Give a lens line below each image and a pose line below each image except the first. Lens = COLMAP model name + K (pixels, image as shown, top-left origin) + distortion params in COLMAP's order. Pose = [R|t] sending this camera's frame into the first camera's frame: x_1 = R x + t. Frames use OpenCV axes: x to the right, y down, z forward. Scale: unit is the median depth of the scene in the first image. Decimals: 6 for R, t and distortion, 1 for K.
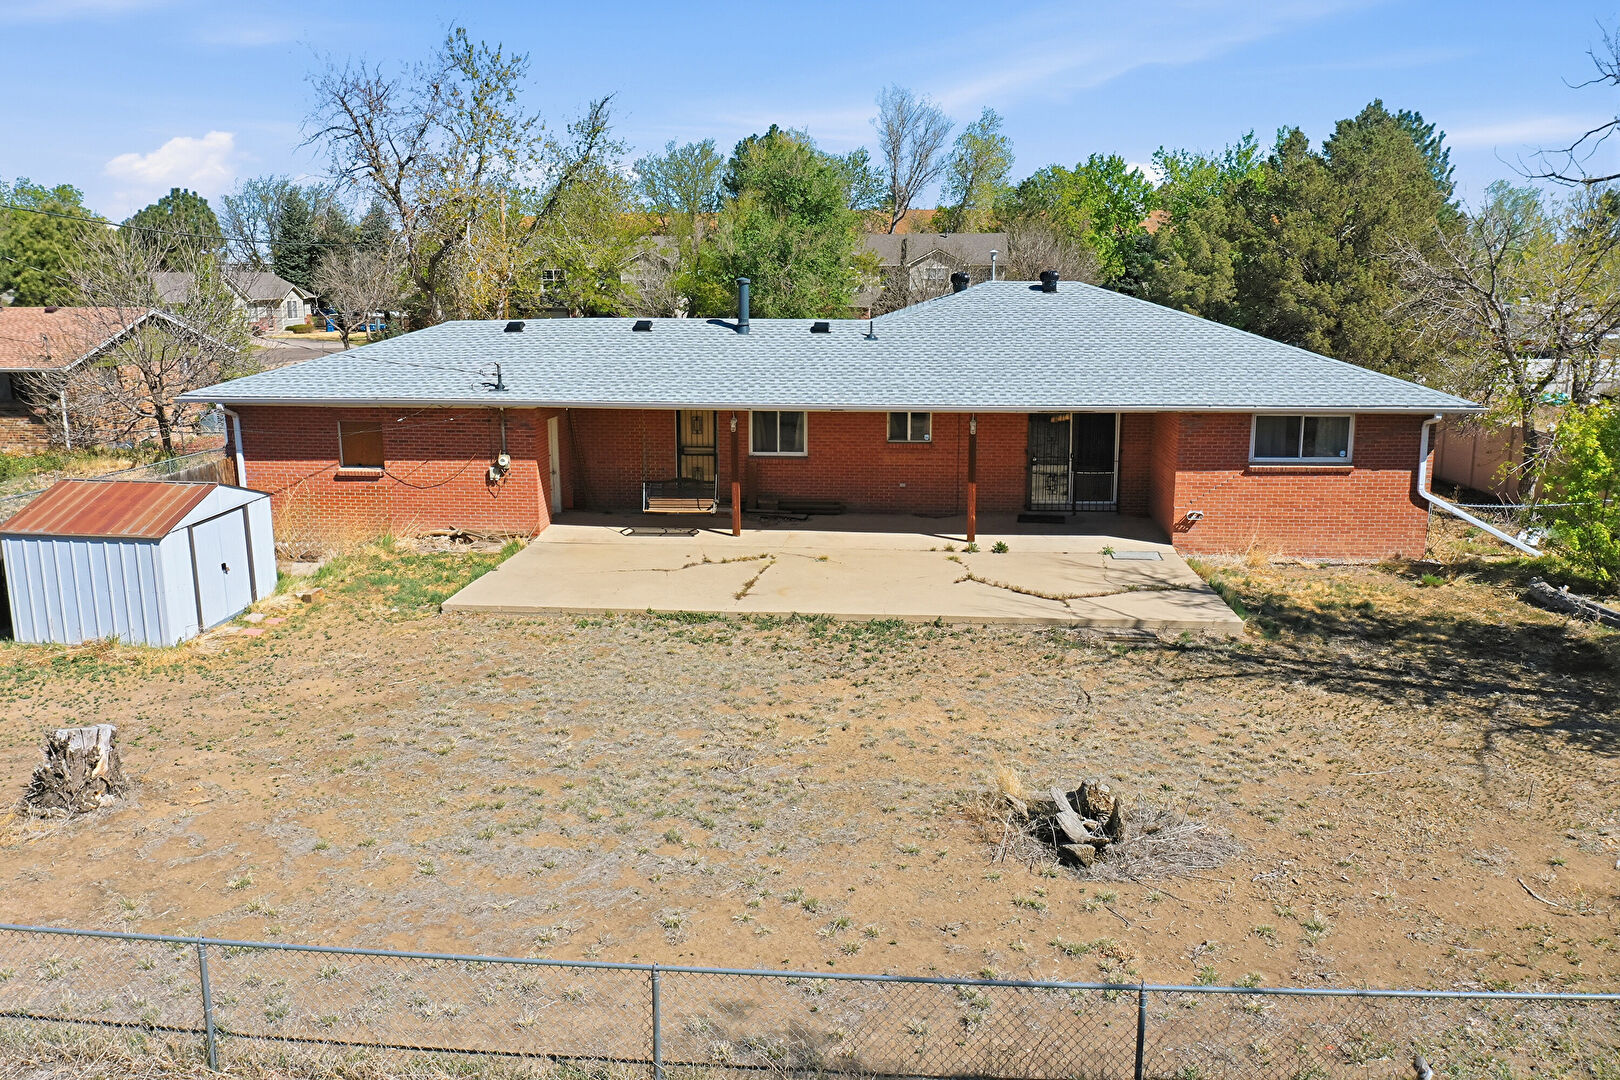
lens RADIAL K [[1257.8, 0, 808.1], [0, 1257.8, 544.4], [0, 0, 1]] dist [-0.026800, 0.005443]
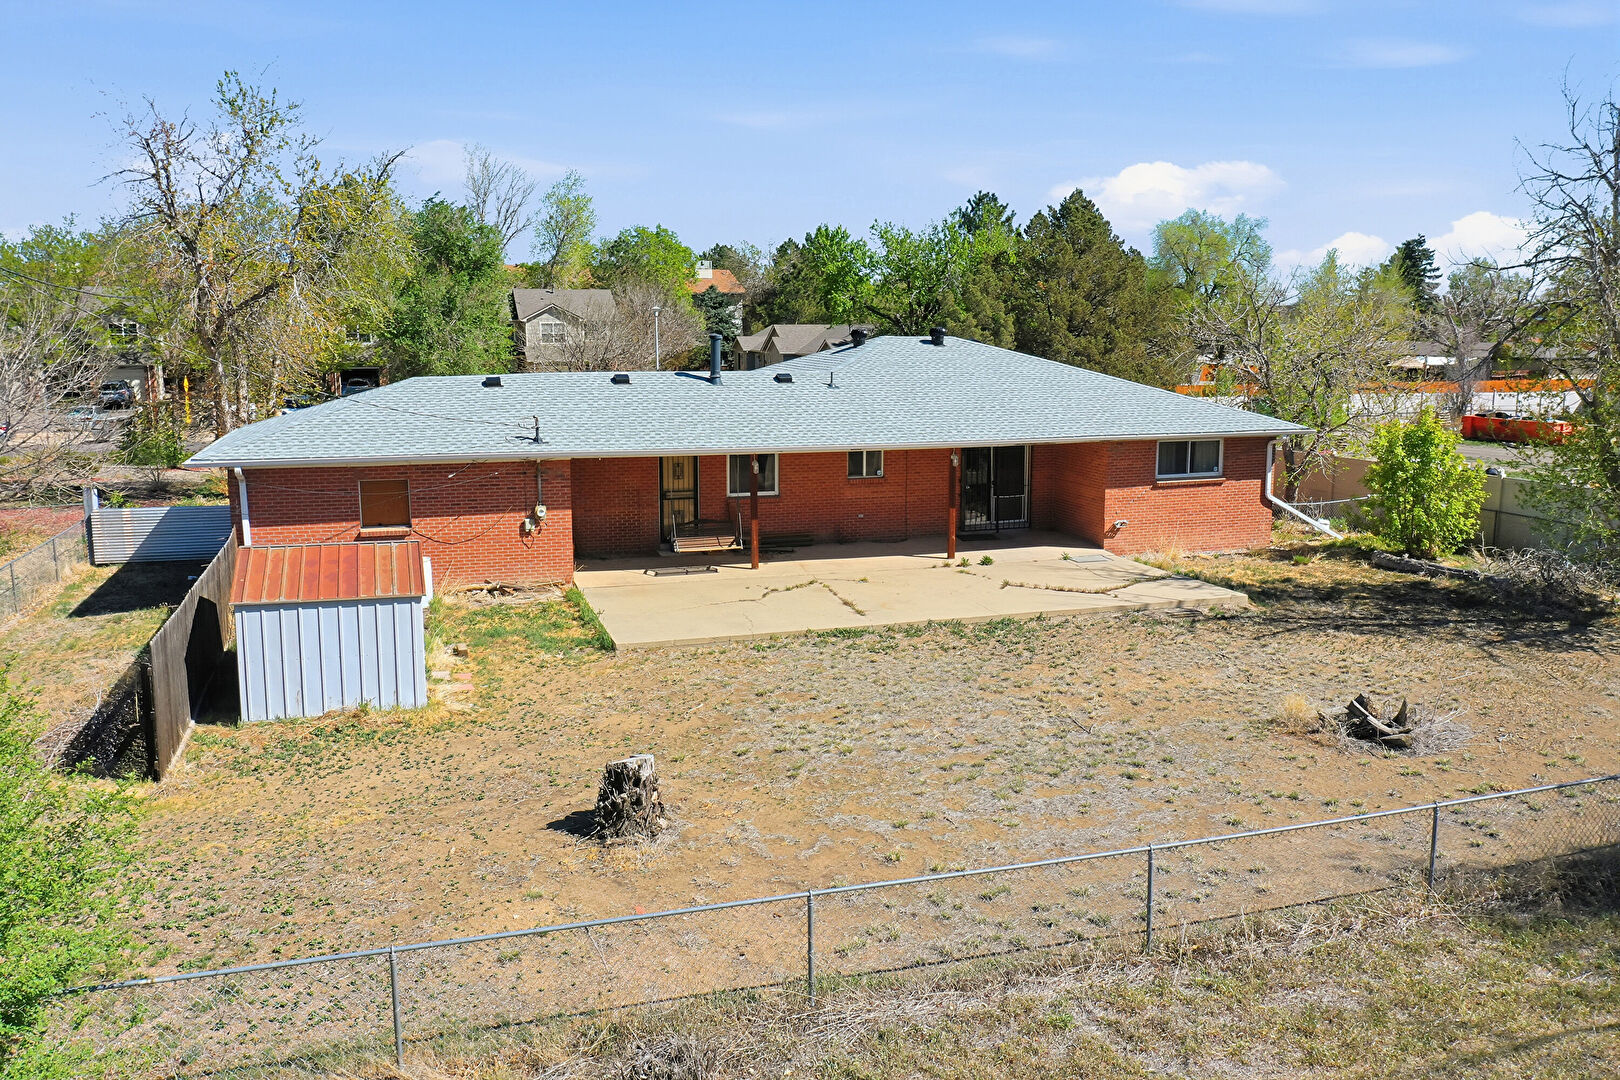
lens RADIAL K [[1257.8, 0, 819.4], [0, 1257.8, 530.3], [0, 0, 1]] dist [-0.026800, 0.005443]
pose [[0.916946, -0.060931, 0.394332, -0.430010], [0.081486, 0.996039, -0.035576, 0.003299], [-0.390603, 0.064754, 0.918279, -0.025111]]
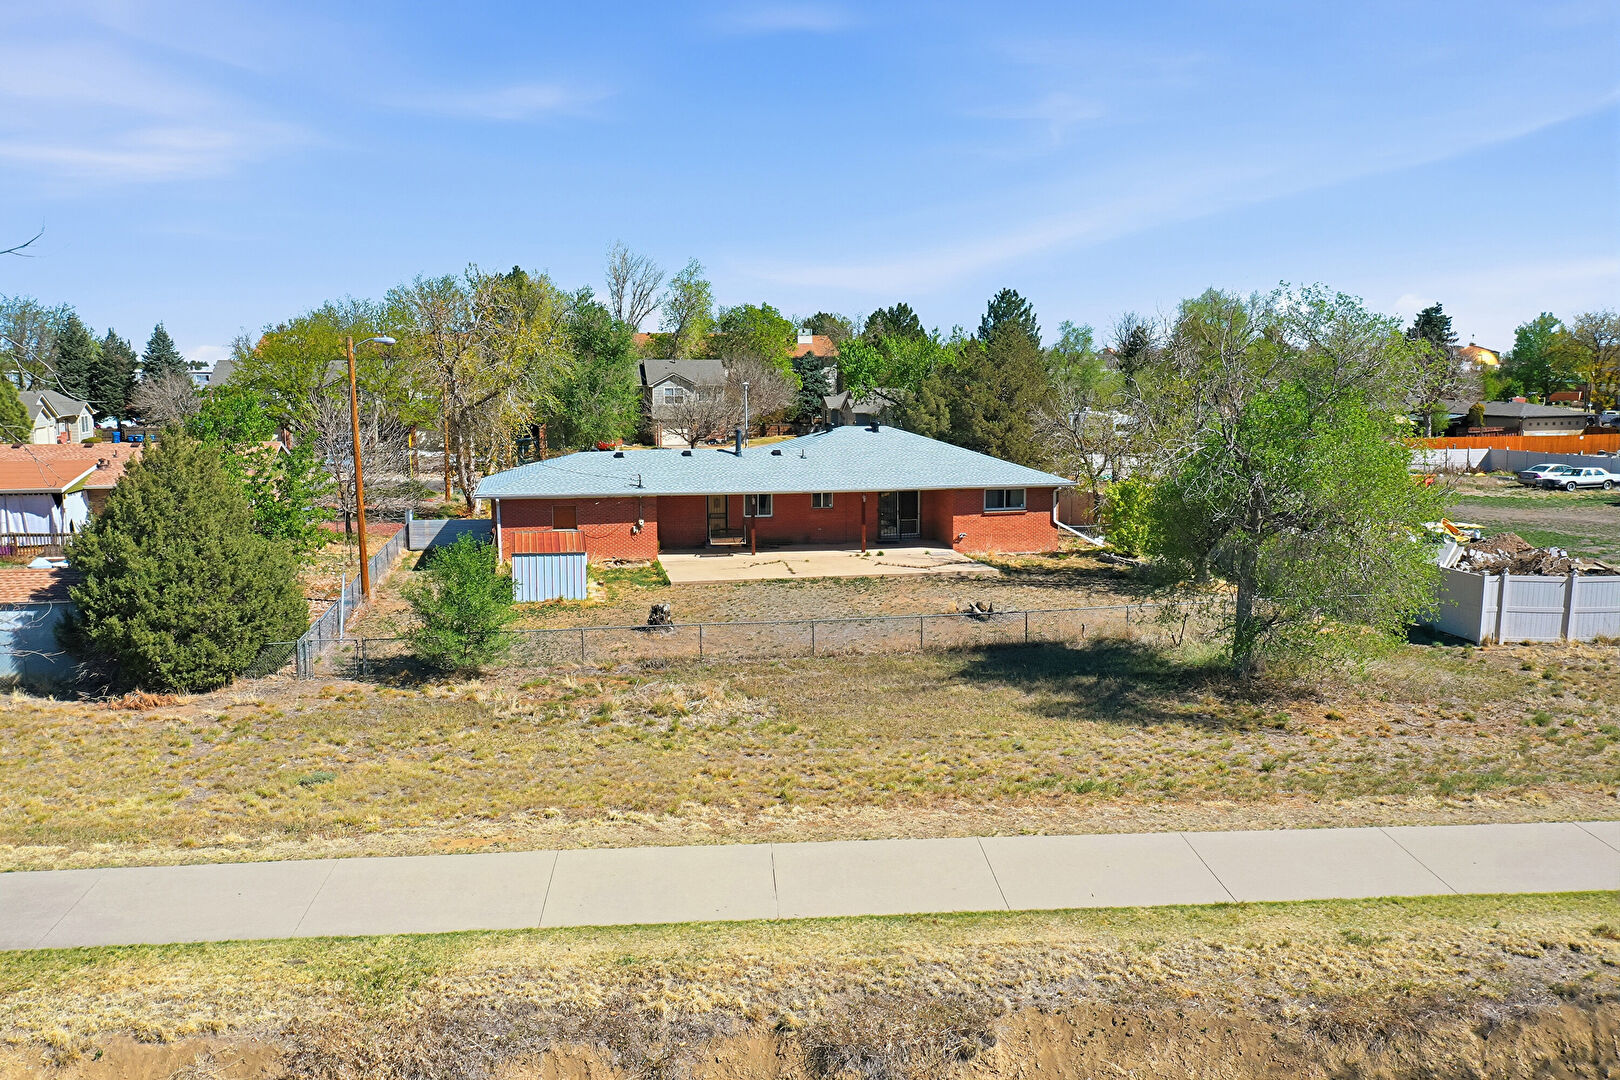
lens RADIAL K [[1257.8, 0, 808.0], [0, 1257.8, 534.4], [0, 0, 1]] dist [-0.026800, 0.005443]
pose [[0.956351, -0.037915, 0.289751, -0.560663], [0.060895, 0.995637, -0.070706, 0.109152], [-0.285806, 0.085265, 0.954487, -0.980065]]
